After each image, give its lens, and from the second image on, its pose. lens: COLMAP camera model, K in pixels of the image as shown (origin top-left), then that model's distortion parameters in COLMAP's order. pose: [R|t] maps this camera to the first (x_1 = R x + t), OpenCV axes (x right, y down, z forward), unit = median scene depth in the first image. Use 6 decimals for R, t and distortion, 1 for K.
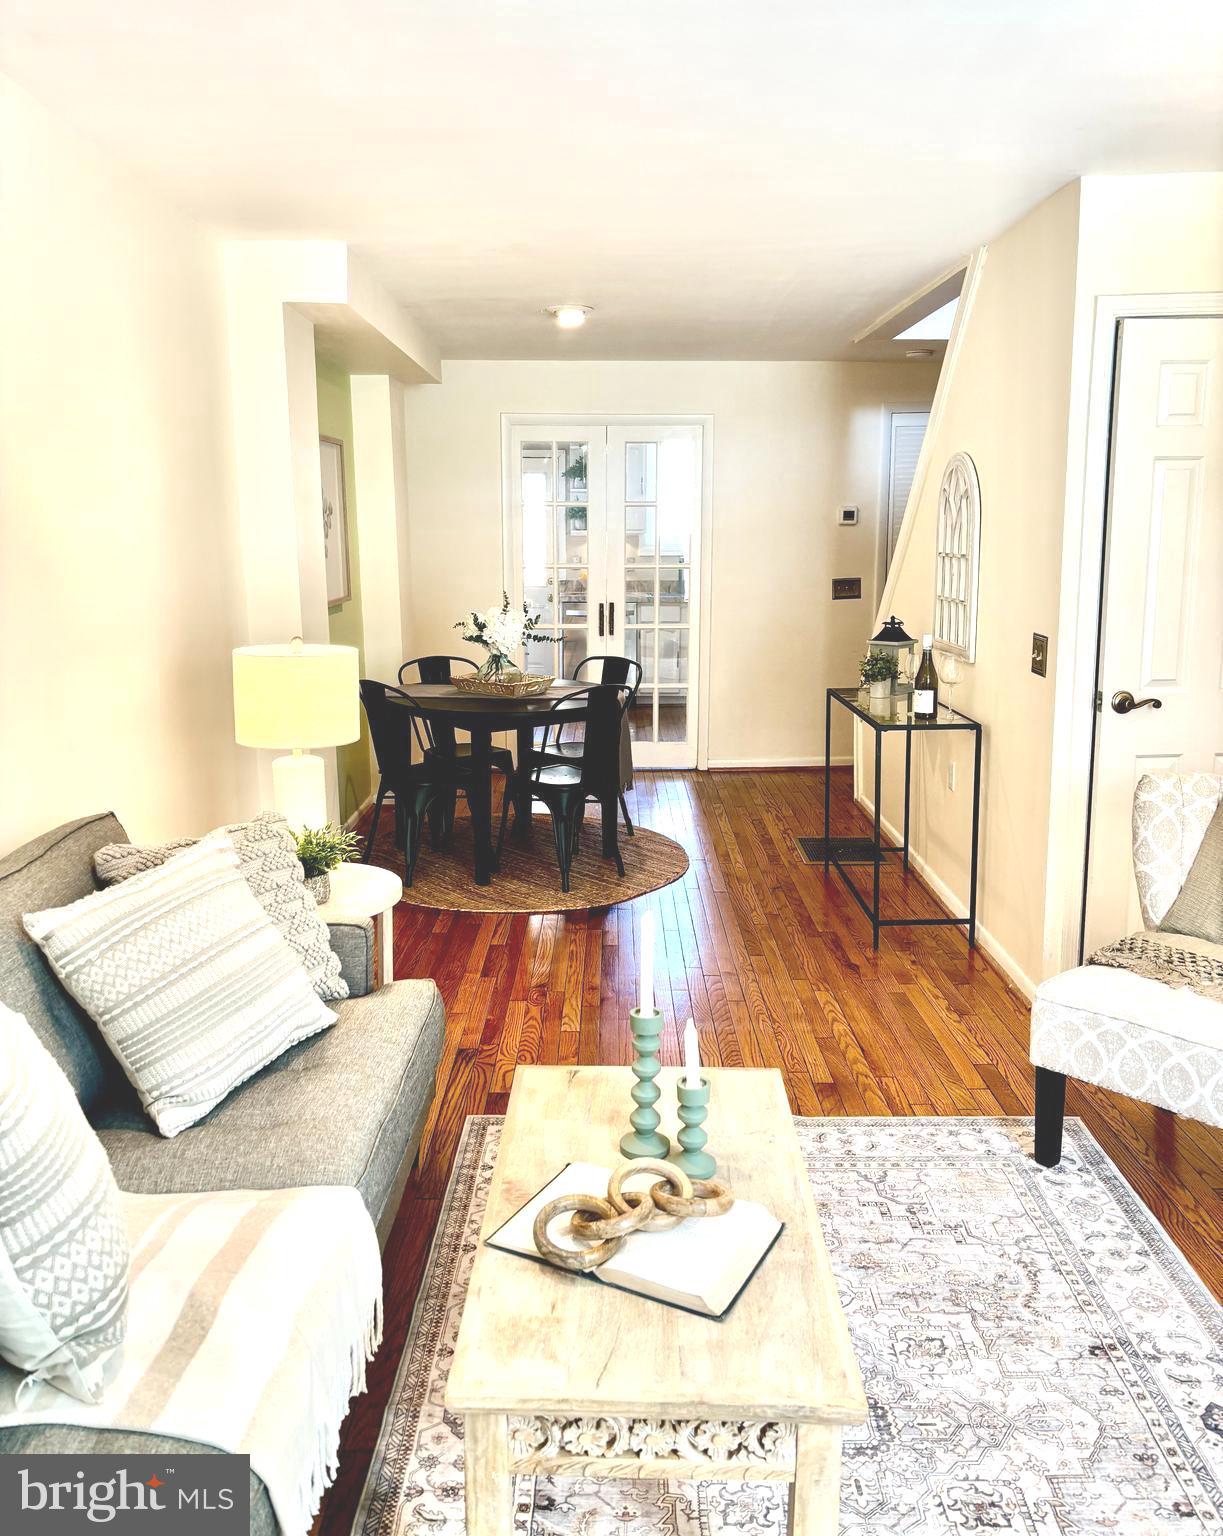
lens RADIAL K [[1268.5, 0, 598.8], [0, 1268.5, 744.3], [0, 0, 1]] dist [0.016595, -0.006062]
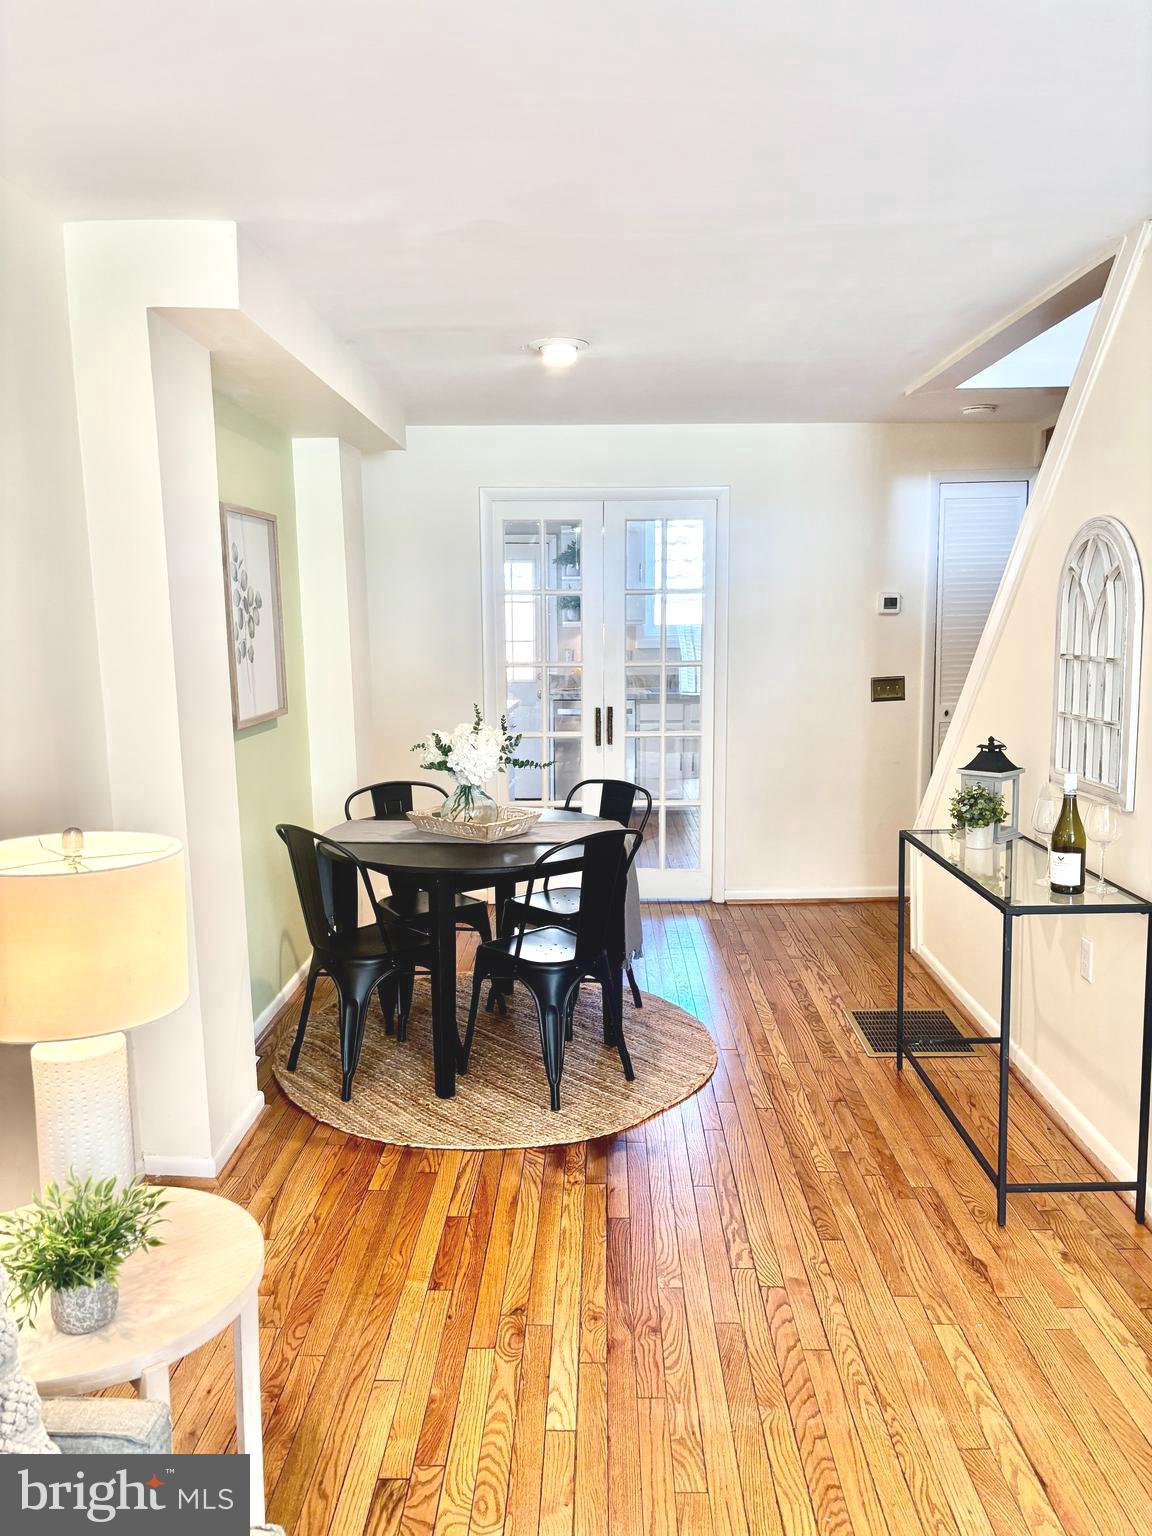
lens RADIAL K [[1178.9, 0, 571.0], [0, 1178.9, 766.1], [0, 0, 1]] dist [0.024336, -0.023209]
pose [[0.999847, -0.004921, -0.016765, -0.004169], [0.004236, 0.999164, -0.040652, -0.053693], [0.016951, 0.040575, 0.999033, 0.284097]]
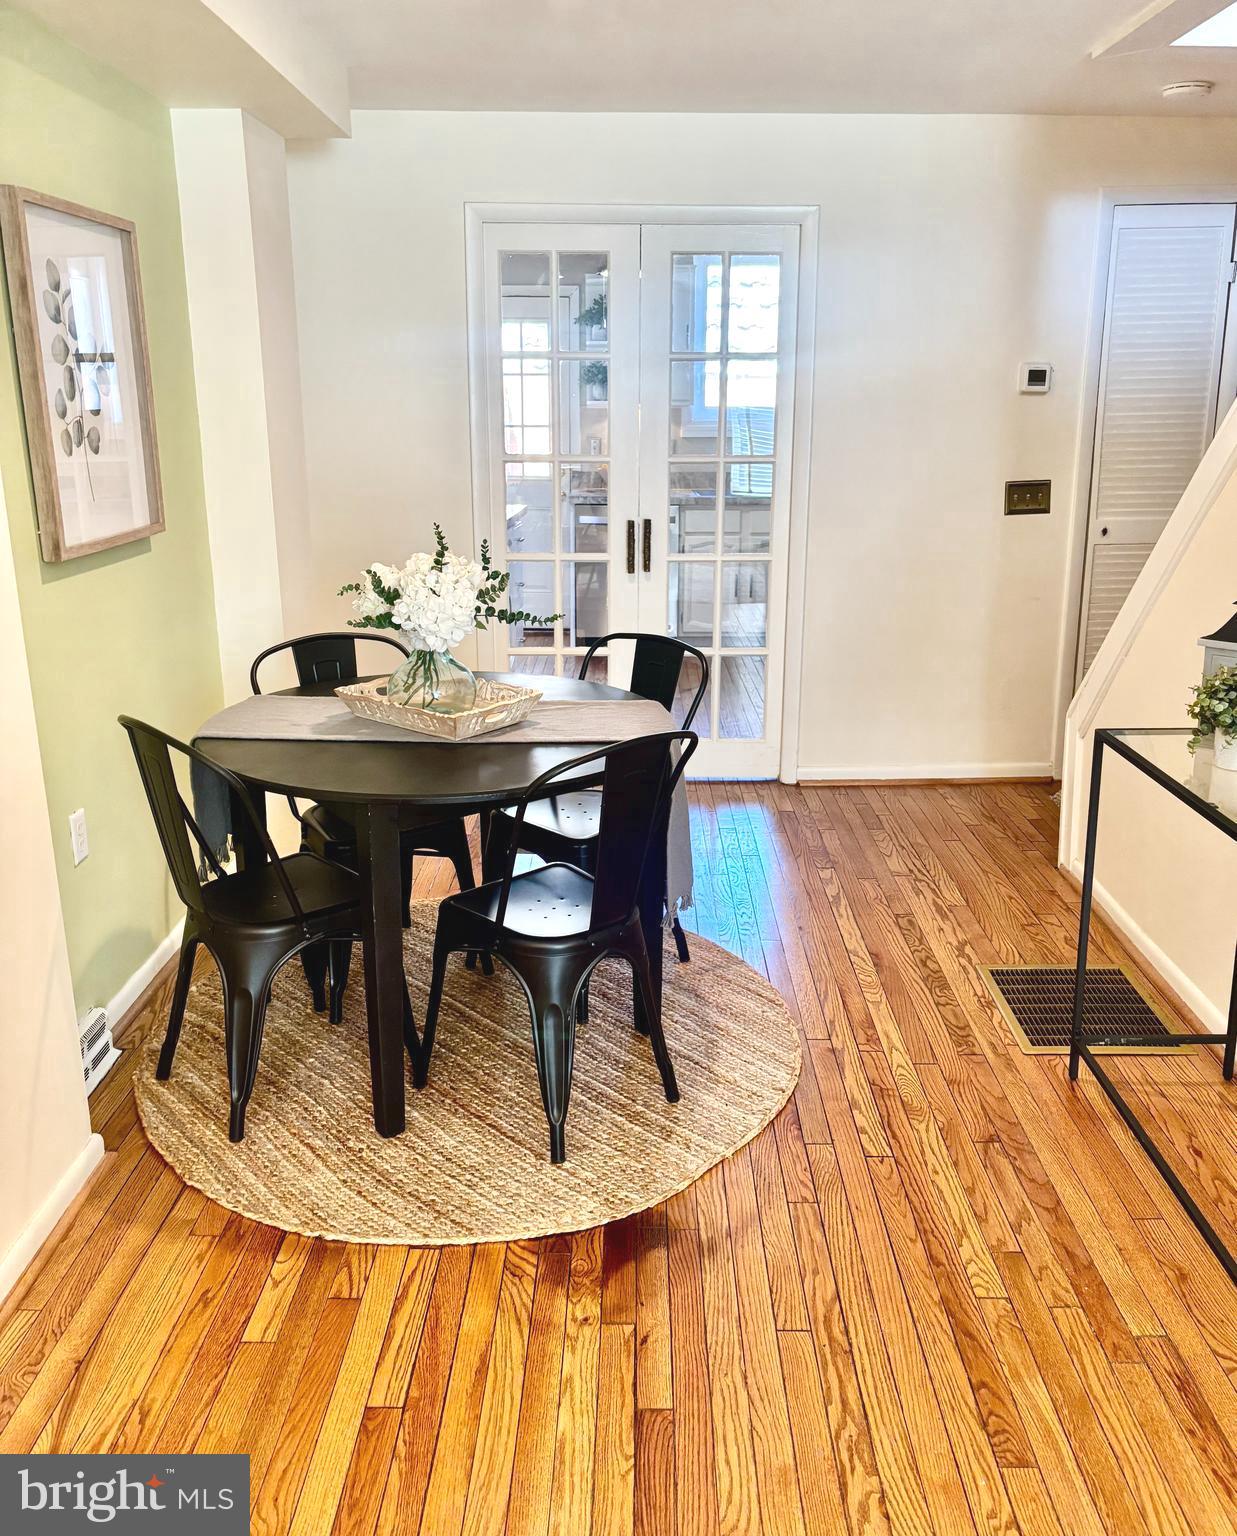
lens RADIAL K [[1268.5, 0, 625.7], [0, 1268.5, 705.3], [0, 0, 1]] dist [0.016595, -0.006062]
pose [[0.999995, 0.002985, 0.001304, -0.001396], [-0.003066, 0.997704, 0.067654, -0.084217], [-0.001099, -0.067658, 0.997708, 0.502532]]
